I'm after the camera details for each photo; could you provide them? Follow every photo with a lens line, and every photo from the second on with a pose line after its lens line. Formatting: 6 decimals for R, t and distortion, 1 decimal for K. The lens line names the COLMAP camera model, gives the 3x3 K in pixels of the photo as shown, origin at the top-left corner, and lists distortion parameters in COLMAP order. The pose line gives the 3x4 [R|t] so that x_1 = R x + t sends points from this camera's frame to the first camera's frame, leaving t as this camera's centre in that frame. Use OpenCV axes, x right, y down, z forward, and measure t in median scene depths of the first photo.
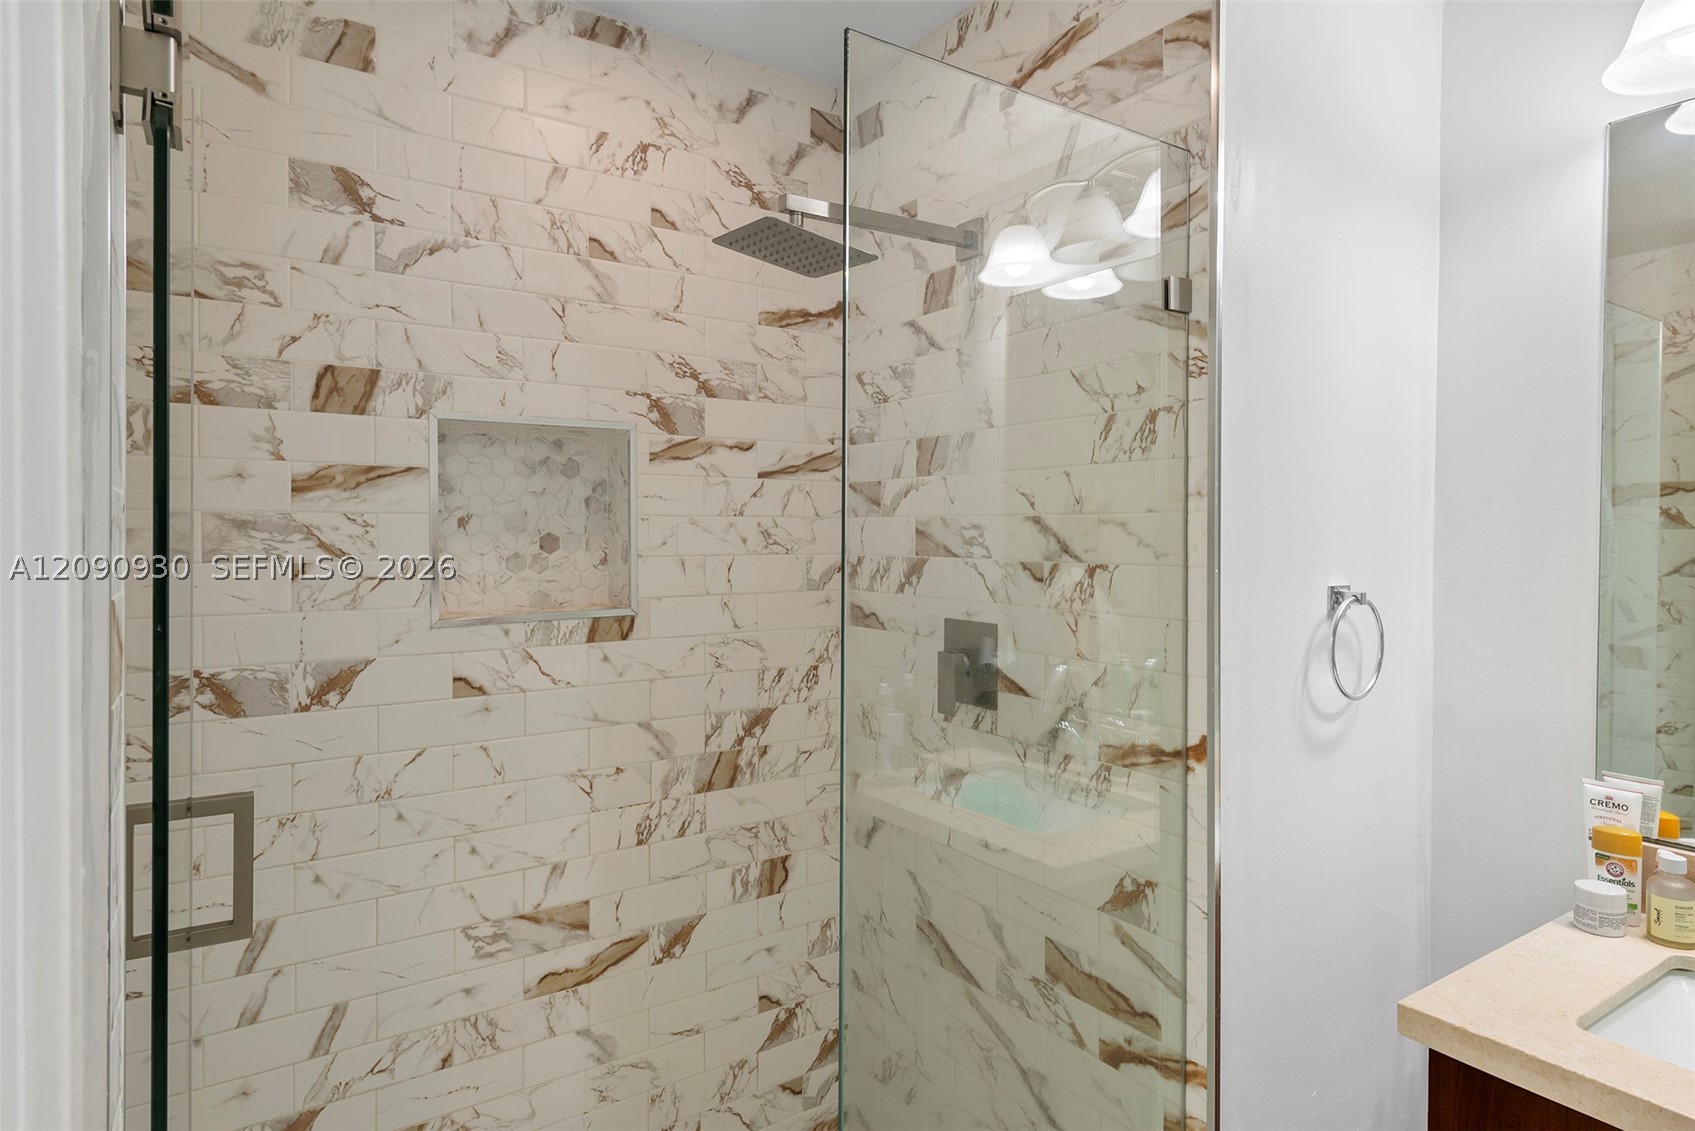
lens RADIAL K [[951.3, 0, 845.1], [0, 951.3, 532.8], [0, 0, 1]] dist [0.021789, -0.011605]
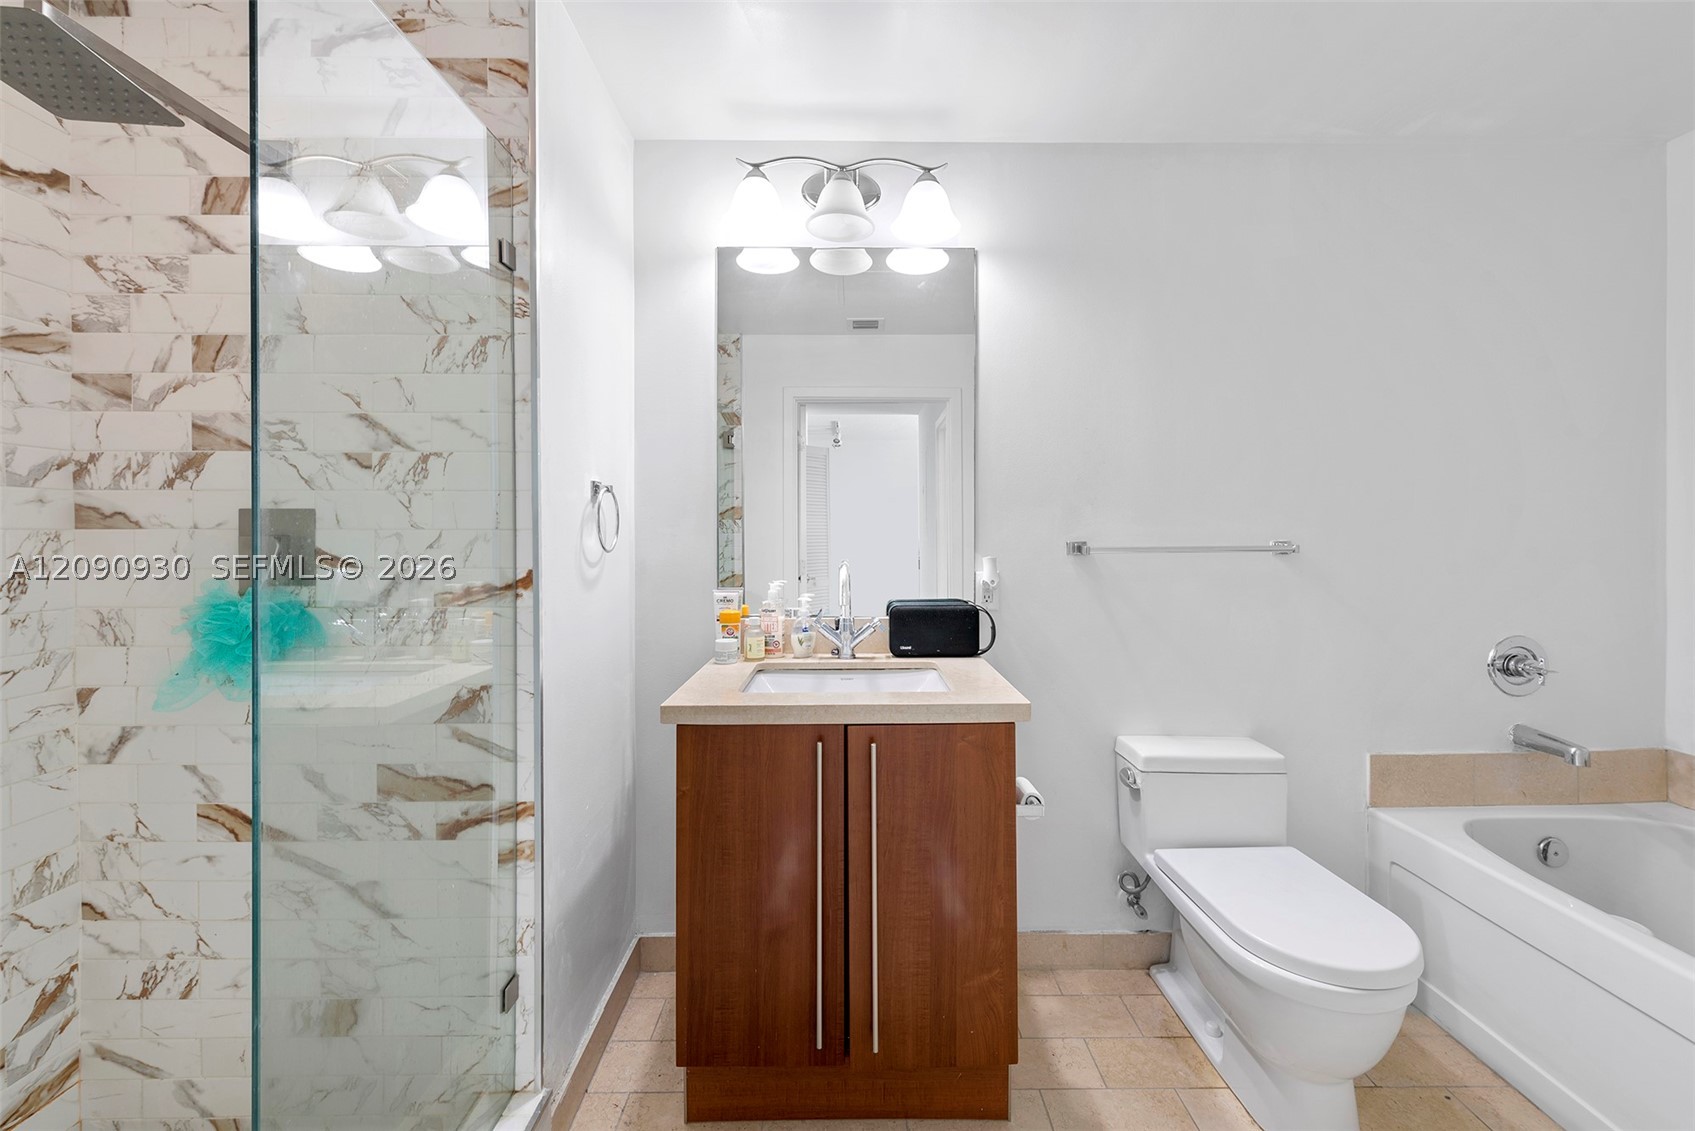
lens RADIAL K [[688.6, 0, 846.2], [0, 688.6, 521.8], [0, 0, 1]] dist [0.014116, -0.004926]
pose [[0.559480, 0.014564, 0.828716, -0.183397], [-0.000577, 0.999852, -0.017181, 0.140635], [-0.828844, 0.009134, 0.559405, 0.040300]]
